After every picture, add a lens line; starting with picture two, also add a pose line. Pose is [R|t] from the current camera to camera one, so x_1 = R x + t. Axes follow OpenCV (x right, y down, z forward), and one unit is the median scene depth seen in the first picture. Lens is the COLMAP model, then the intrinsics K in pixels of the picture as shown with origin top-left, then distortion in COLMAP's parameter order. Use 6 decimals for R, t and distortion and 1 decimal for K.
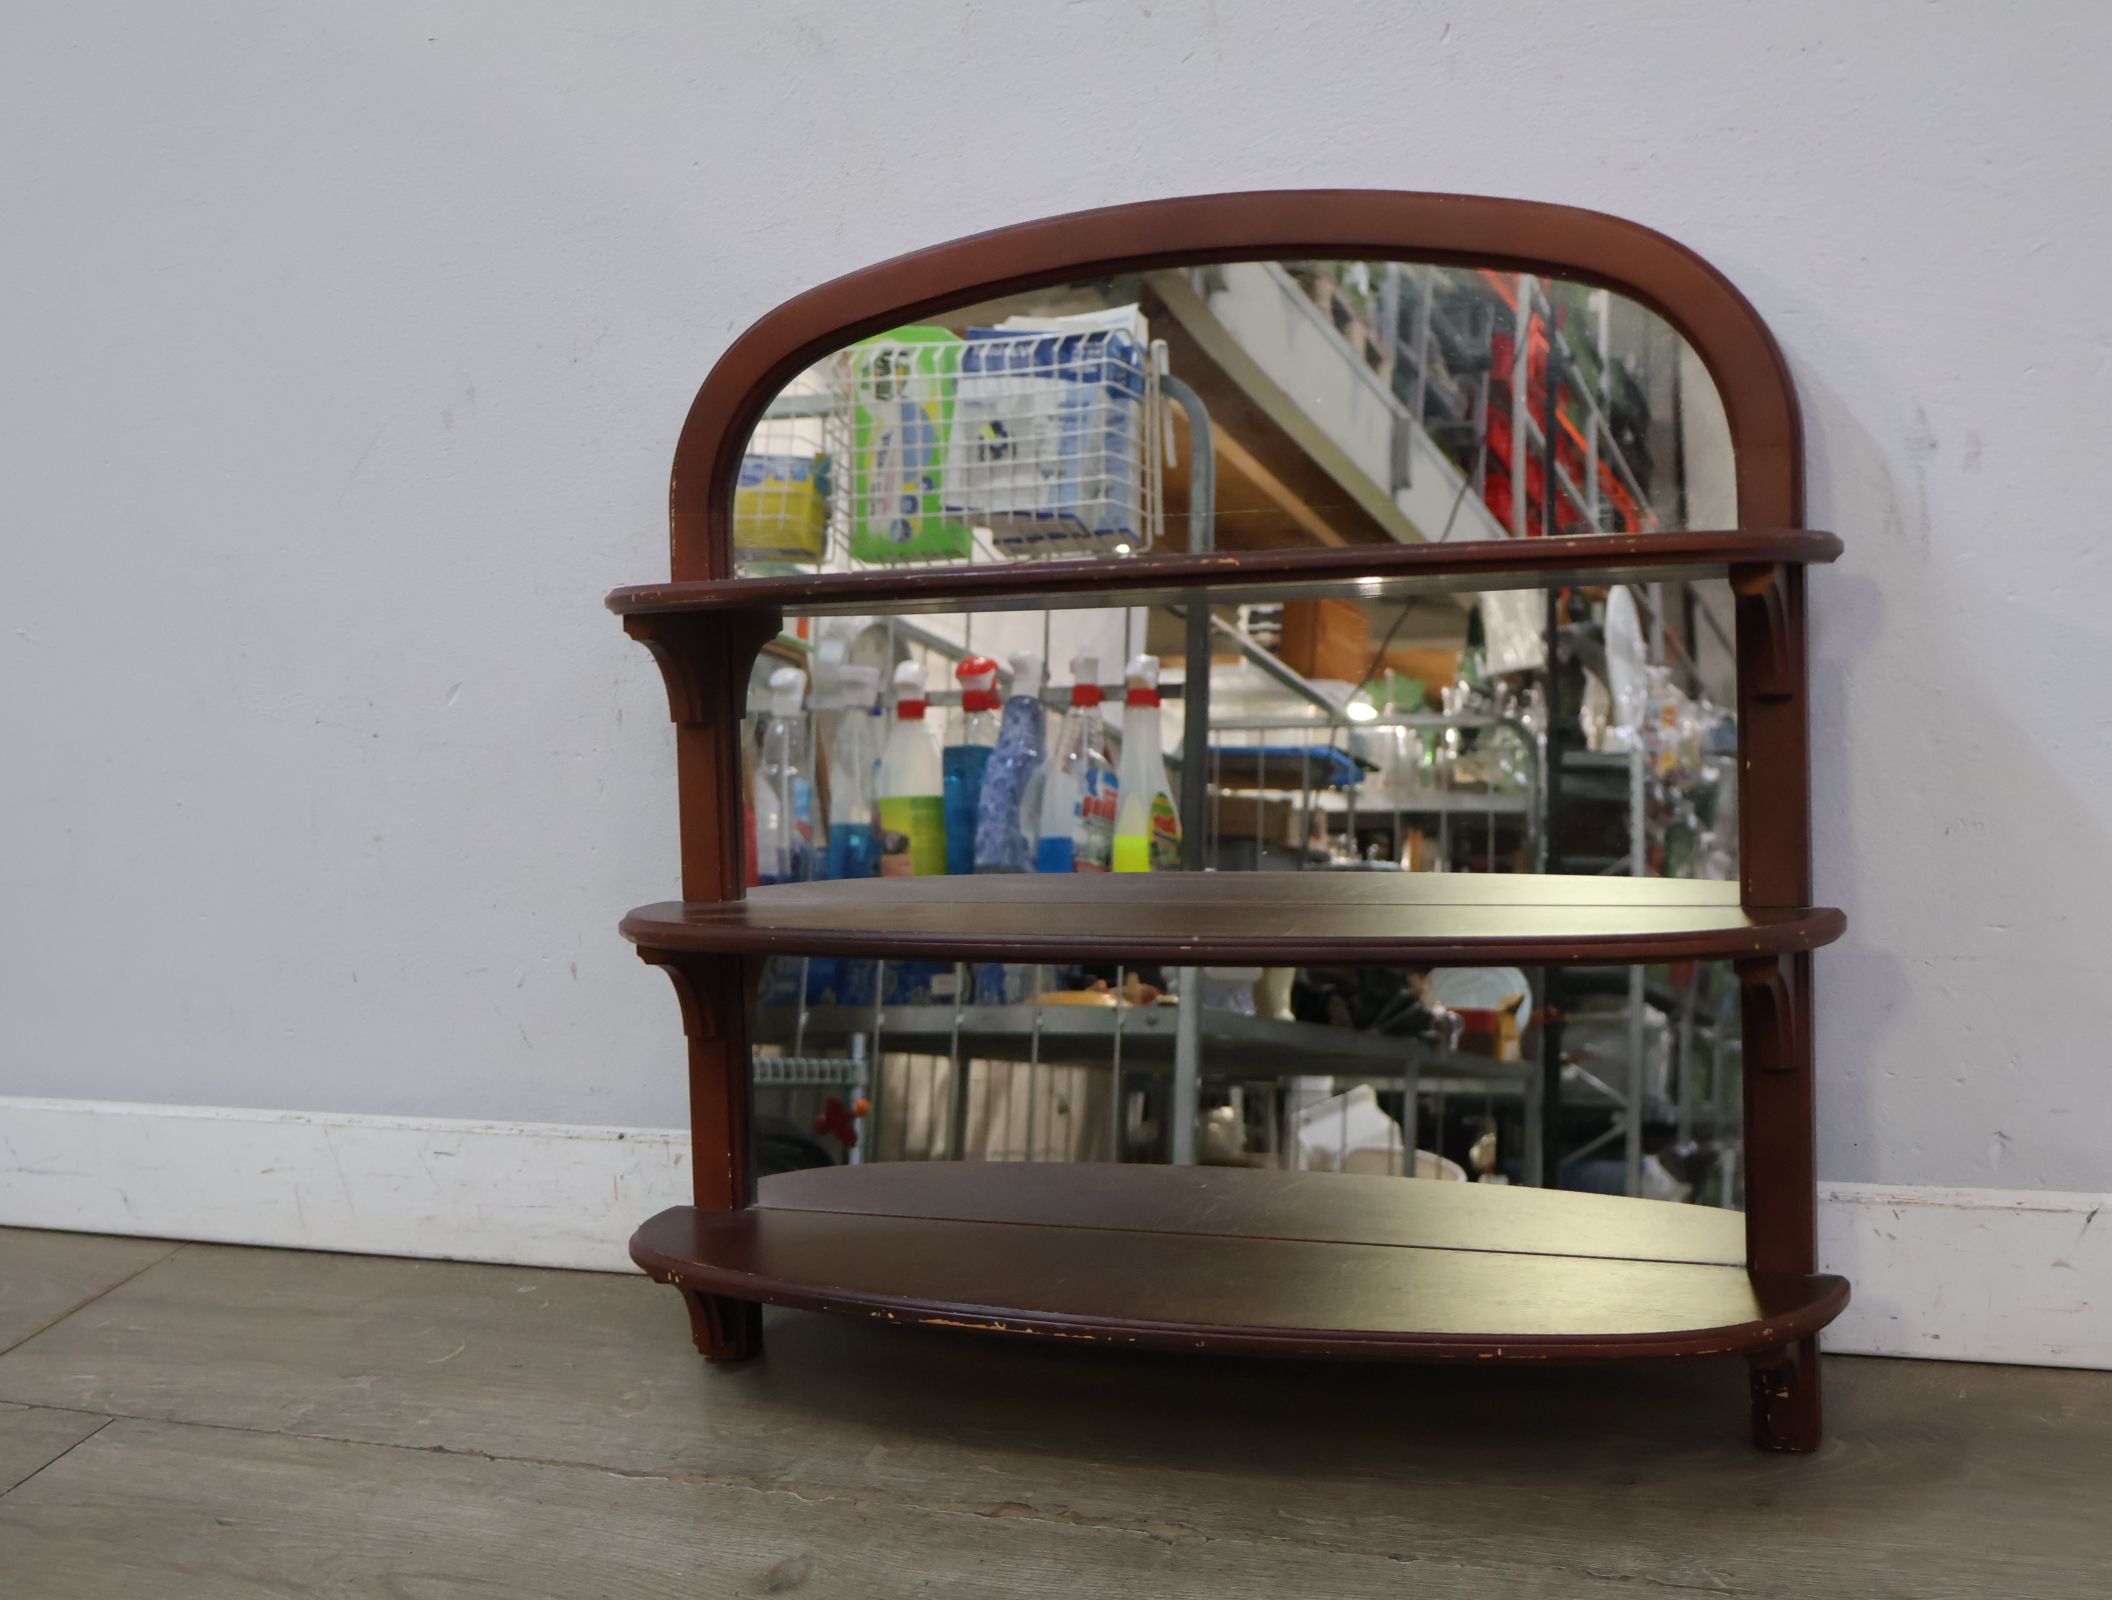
lens RADIAL K [[2411.8, 0, 1048.1], [0, 2411.8, 820.7], [0, 0, 1]] dist [-0.002025, 0.000000]
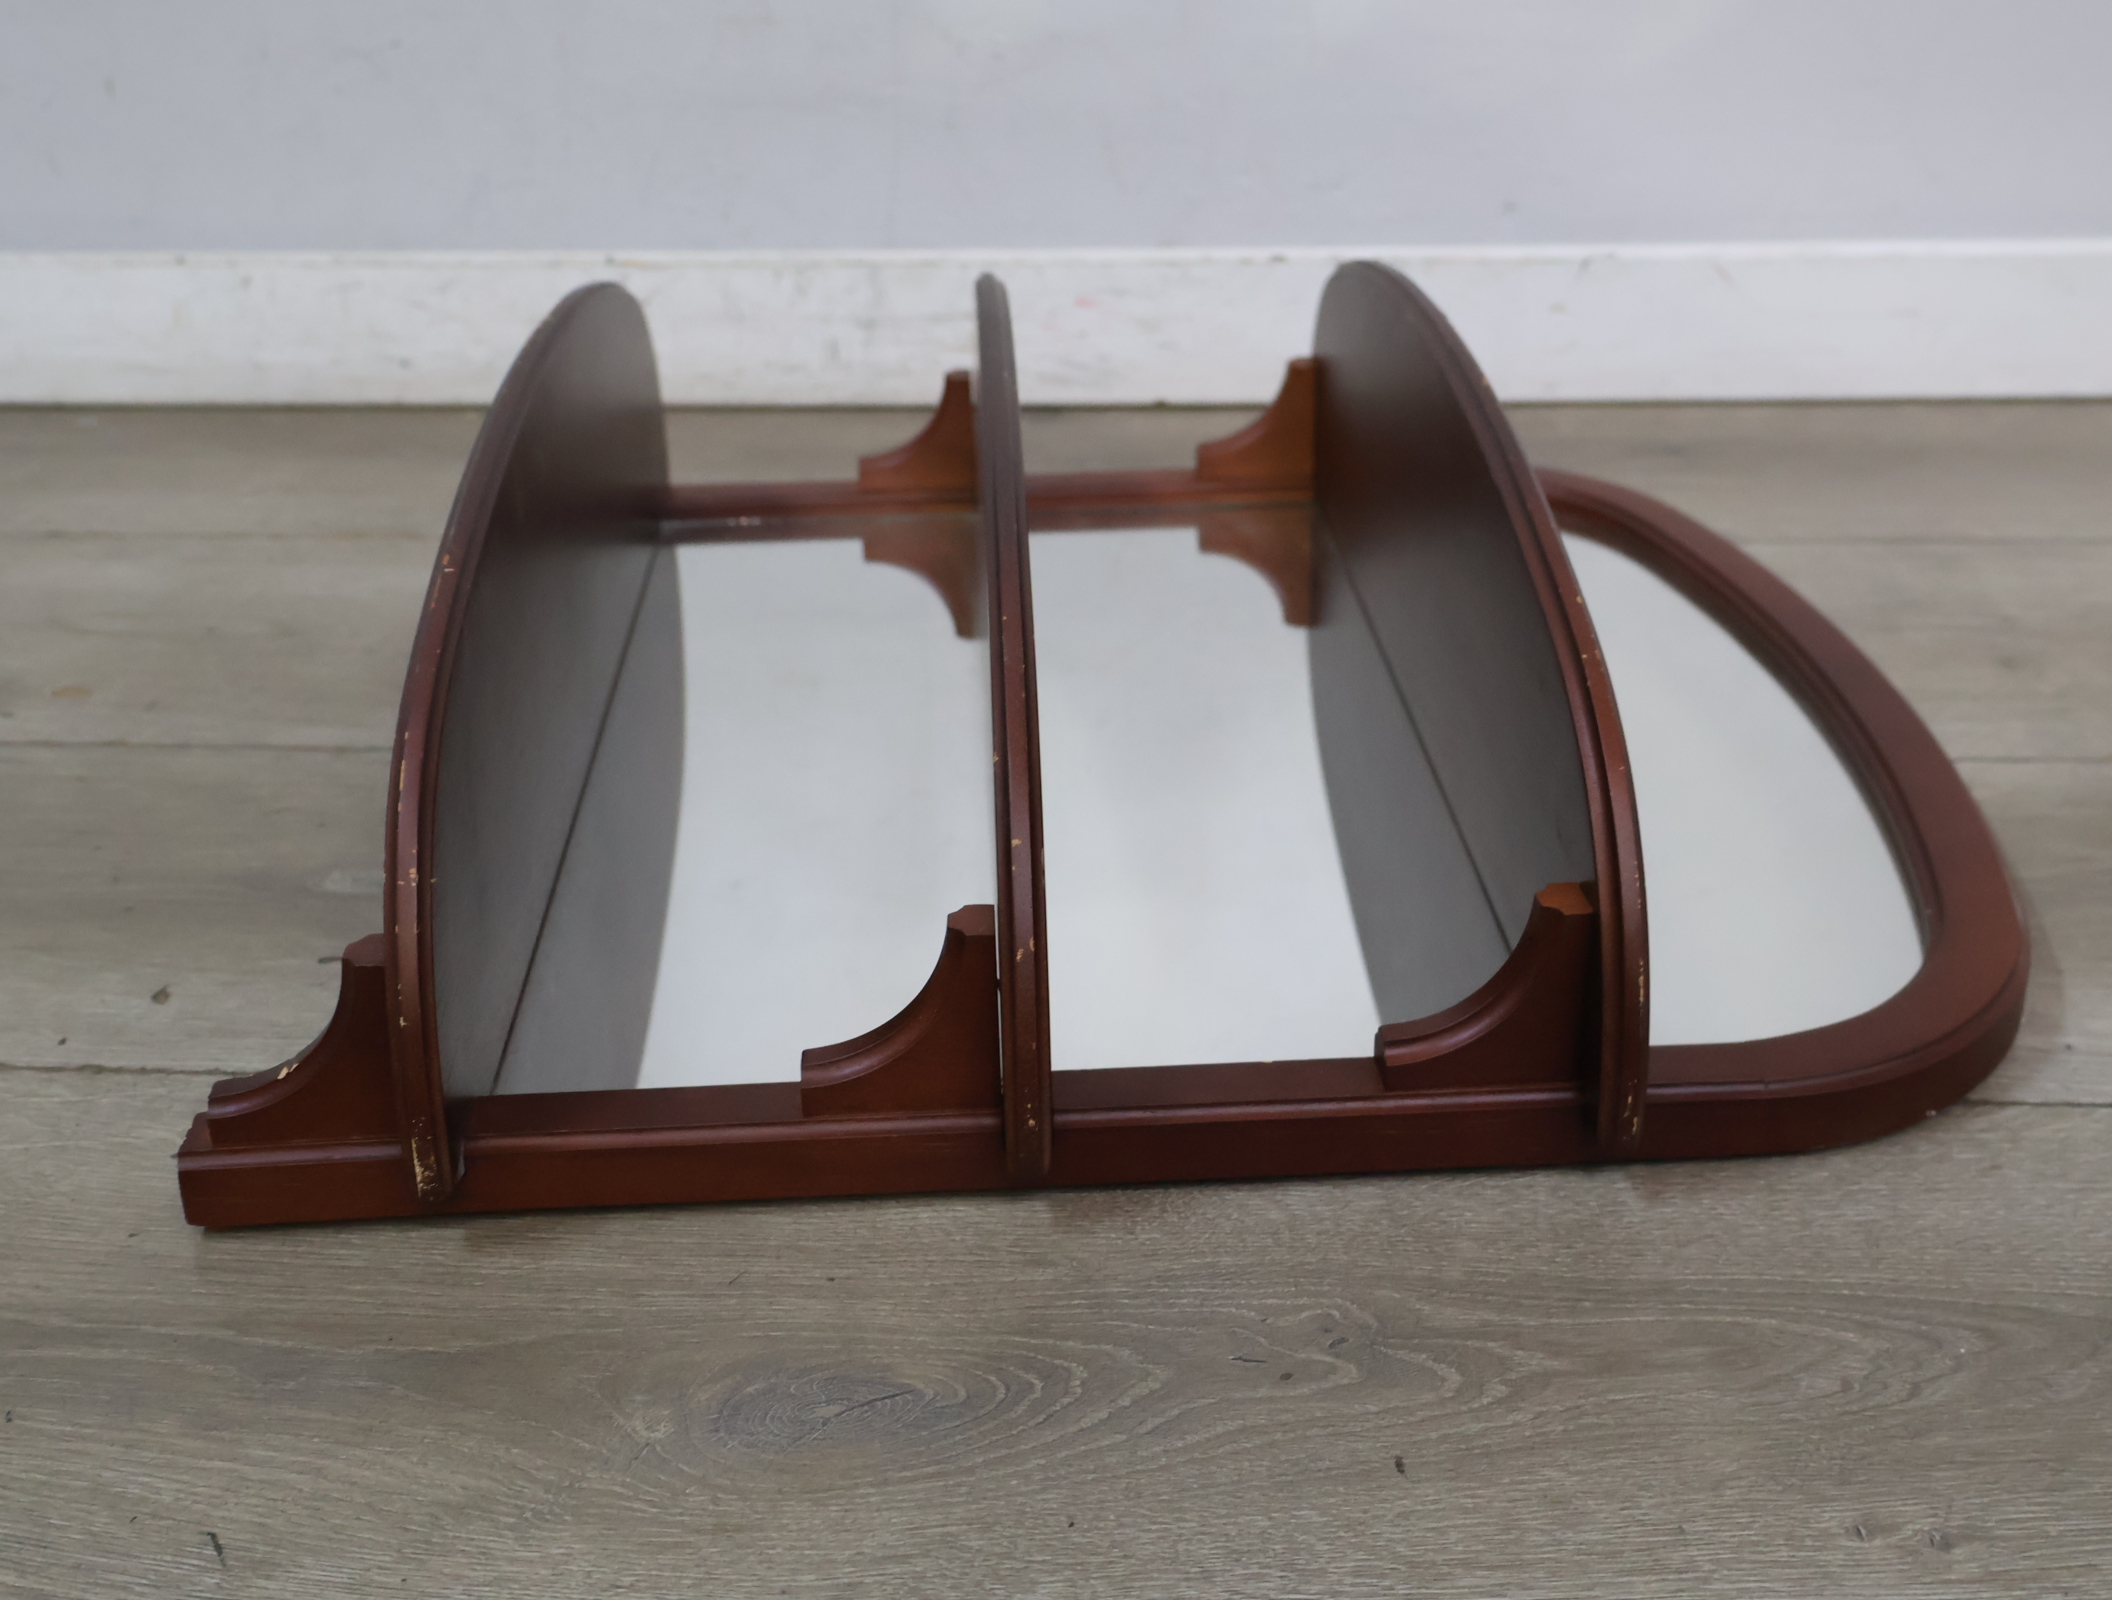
lens RADIAL K [[2411.8, 0, 1048.8], [0, 2411.8, 800.4], [0, 0, 1]] dist [-0.002025, 0.000000]
pose [[0.953198, -0.055743, 0.297164, -0.154911], [-0.006960, 0.978551, 0.205886, 0.152137], [-0.302267, -0.198318, 0.932365, -0.061660]]
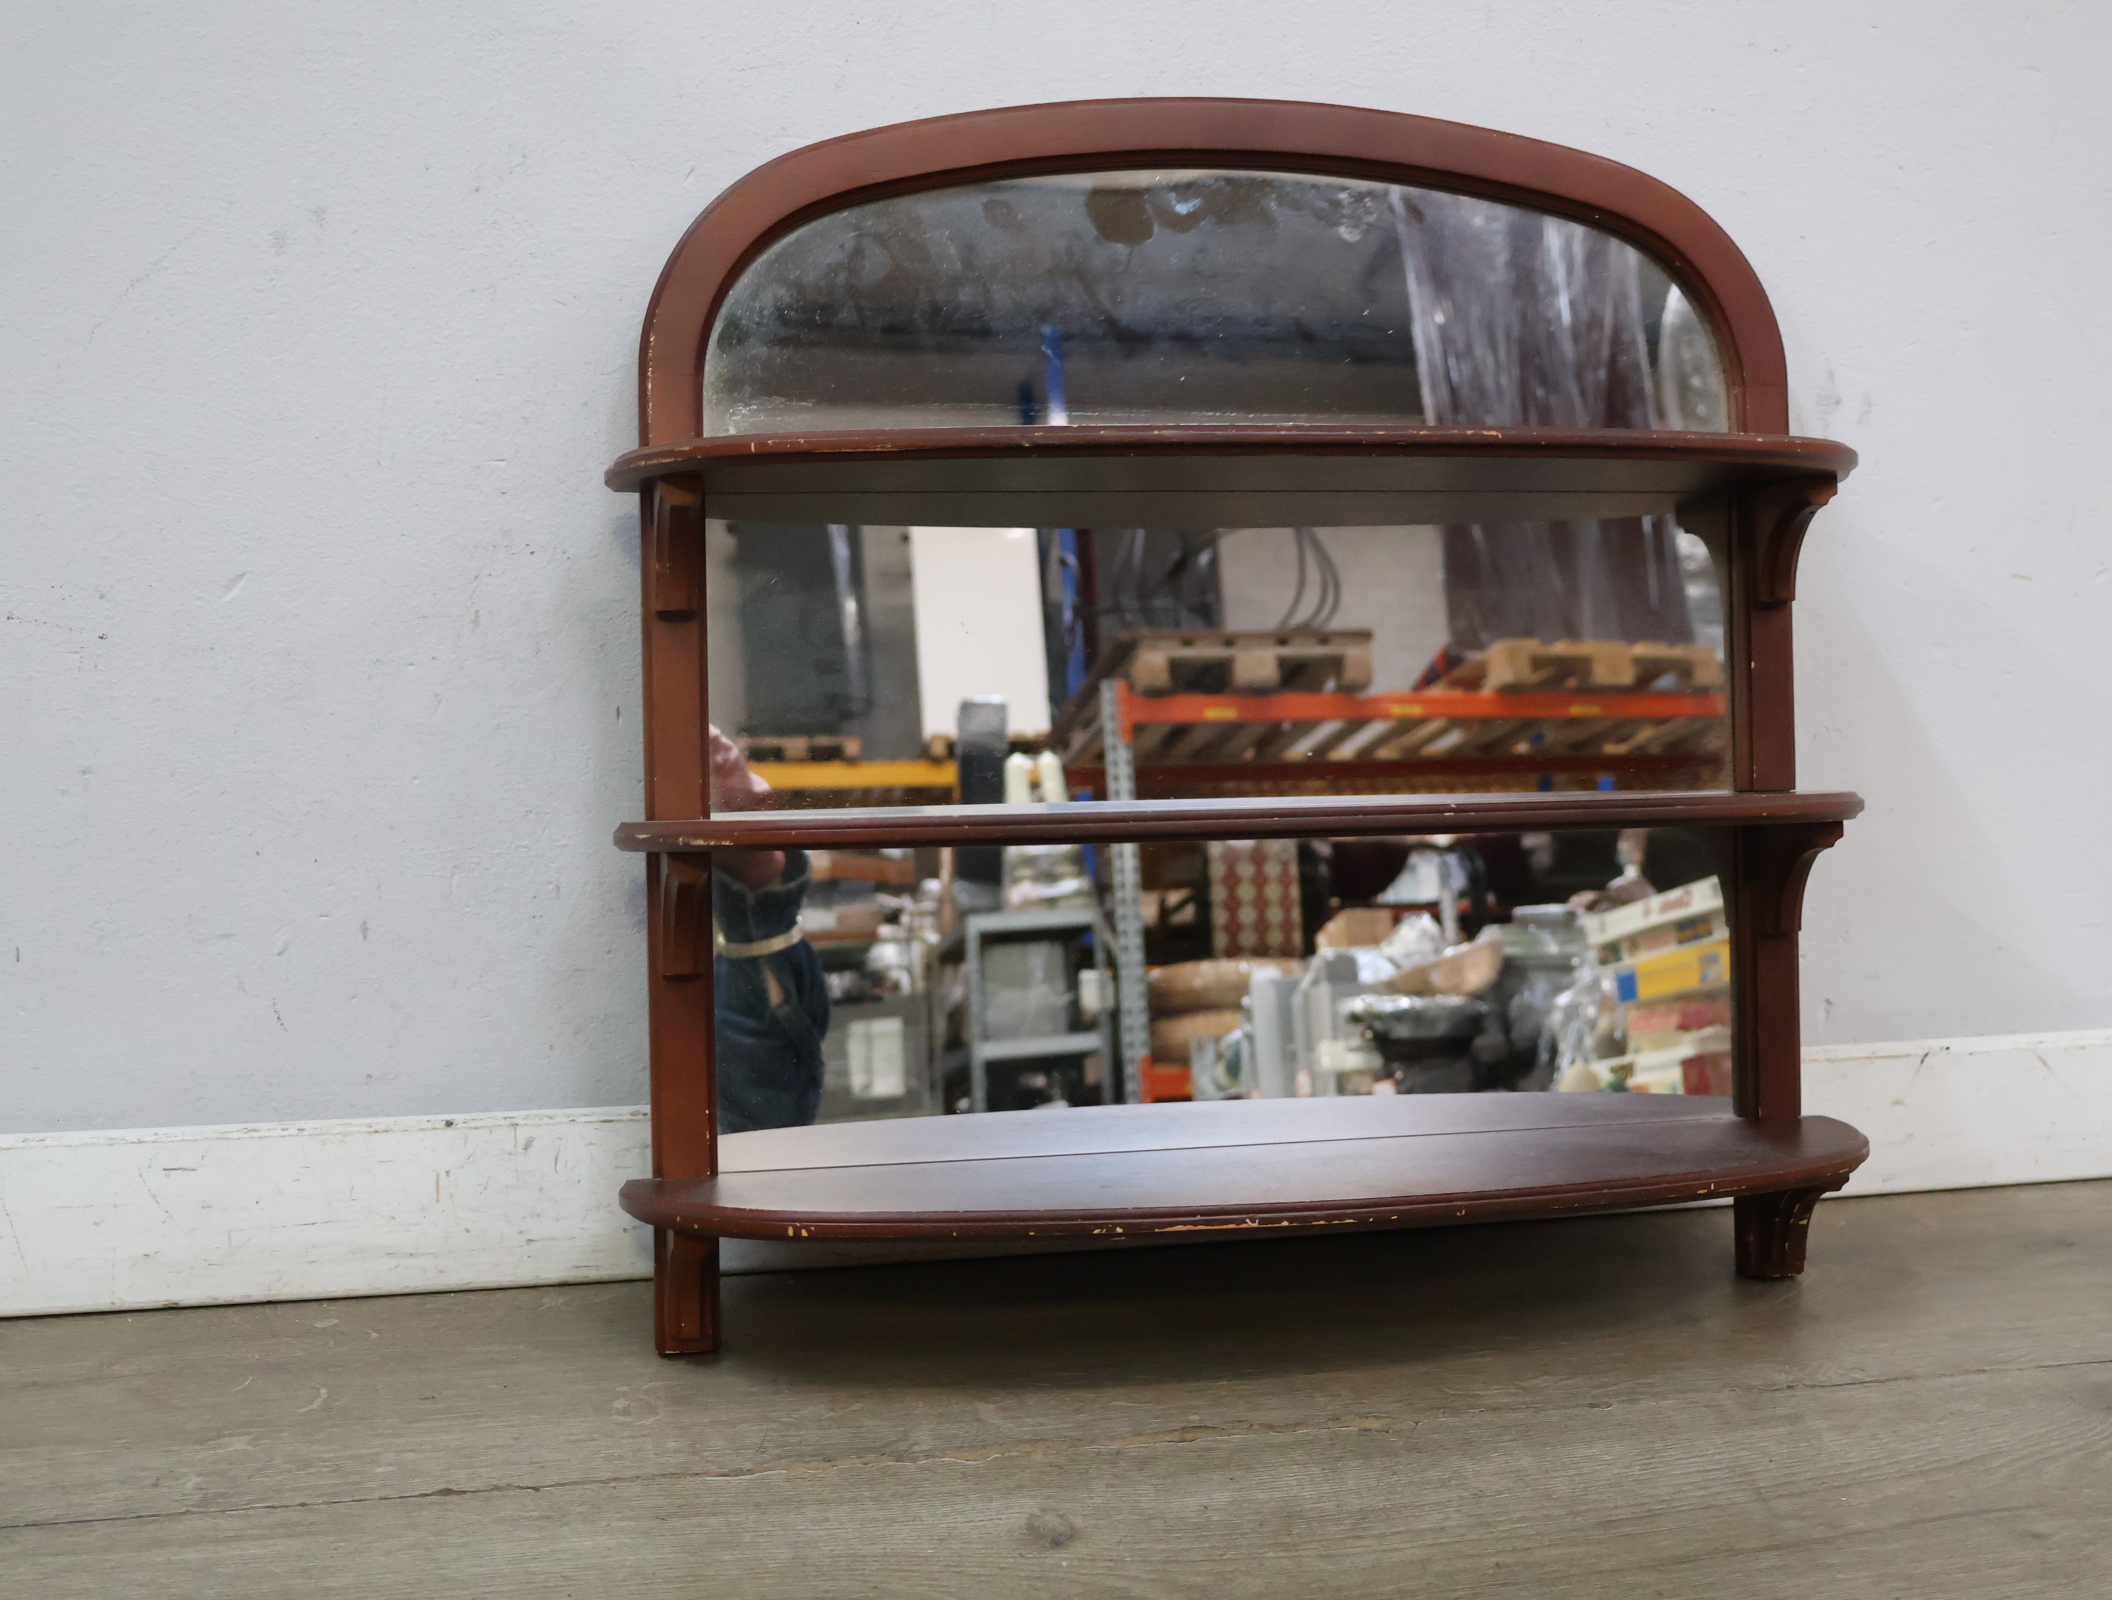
lens RADIAL K [[2411.8, 0, 1049.3], [0, 2411.8, 806.5], [0, 0, 1]] dist [-0.002025, 0.000000]
pose [[0.836863, 0.005947, 0.547380, -0.494948], [0.028347, 0.998129, -0.054182, 0.077970], [-0.546678, 0.060859, 0.835128, 0.197223]]
